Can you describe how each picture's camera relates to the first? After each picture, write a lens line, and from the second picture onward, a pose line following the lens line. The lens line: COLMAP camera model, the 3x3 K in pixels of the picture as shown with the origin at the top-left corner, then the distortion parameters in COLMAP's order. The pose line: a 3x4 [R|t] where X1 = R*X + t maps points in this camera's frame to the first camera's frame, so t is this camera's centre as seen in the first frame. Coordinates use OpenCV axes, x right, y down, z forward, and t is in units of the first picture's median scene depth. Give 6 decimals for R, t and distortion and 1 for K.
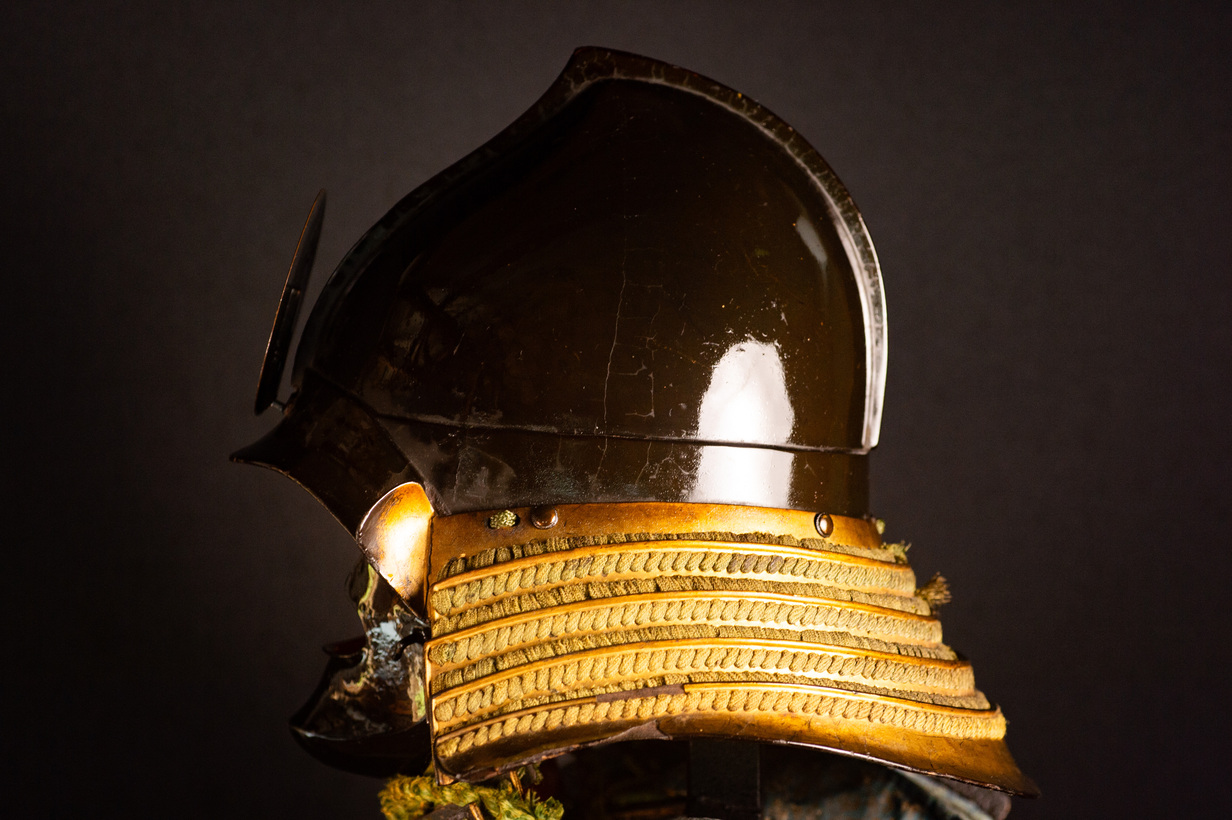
lens RADIAL K [[3525.7, 0, 627.4], [0, 3525.7, 410.1], [0, 0, 1]] dist [0.309812, 0.000000]
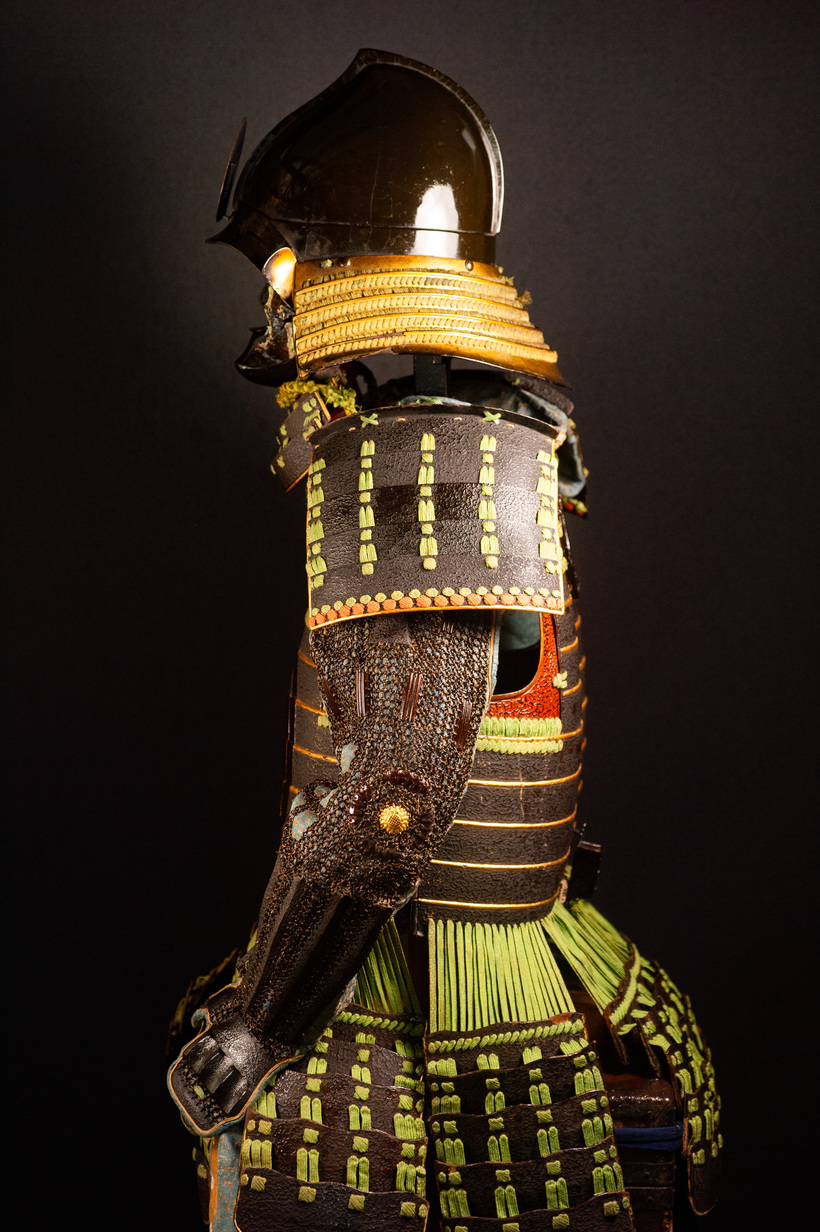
lens RADIAL K [[3525.7, 0, 408.1], [0, 3525.7, 613.2], [0, 0, 1]] dist [0.309812, 0.000000]
pose [[0.999057, -0.008788, -0.042510, 0.109631], [0.012273, 0.996522, 0.082421, 0.066488], [0.041638, -0.082865, 0.995691, -1.257279]]
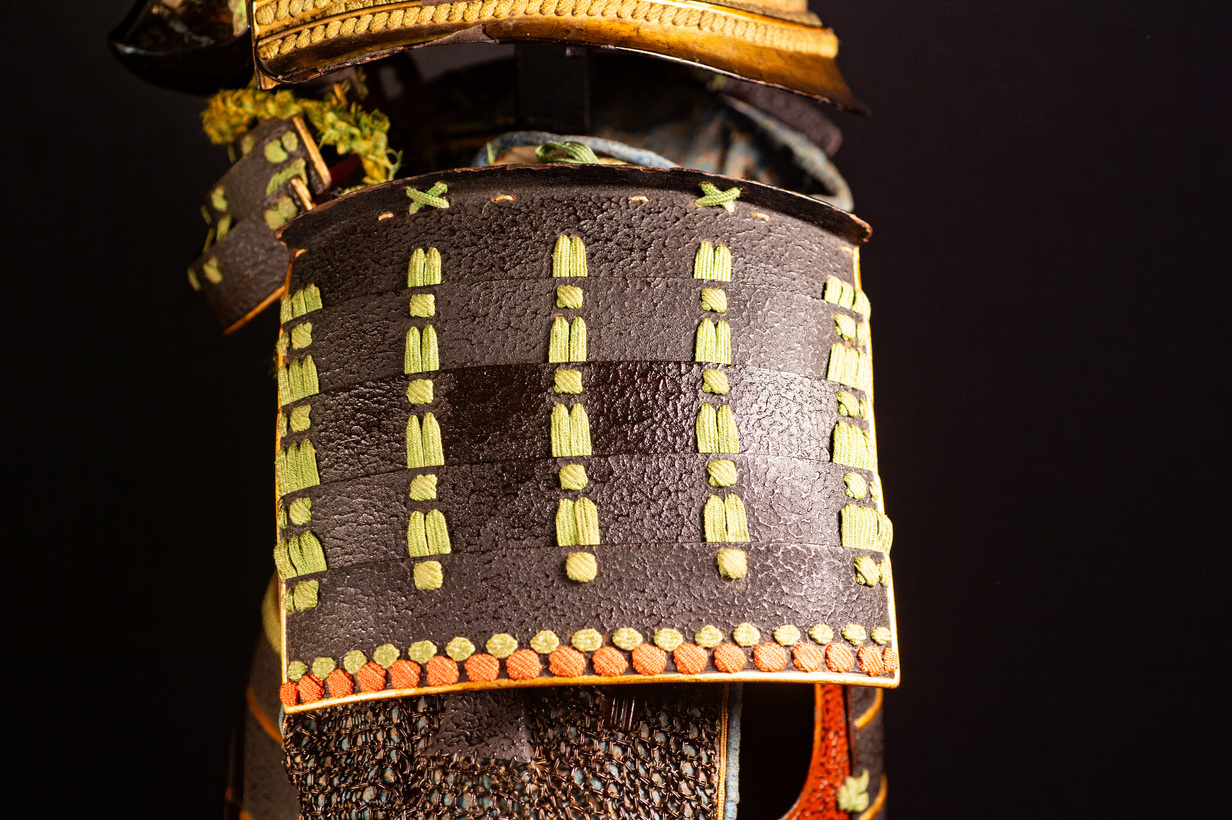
lens RADIAL K [[3525.7, 0, 608.5], [0, 3525.7, 398.7], [0, 0, 1]] dist [0.309812, 0.000000]
pose [[0.999226, 0.003443, 0.039194, 0.004641], [-0.009157, 0.989162, 0.146545, 0.043443], [-0.038265, -0.146790, 0.988427, 0.010894]]
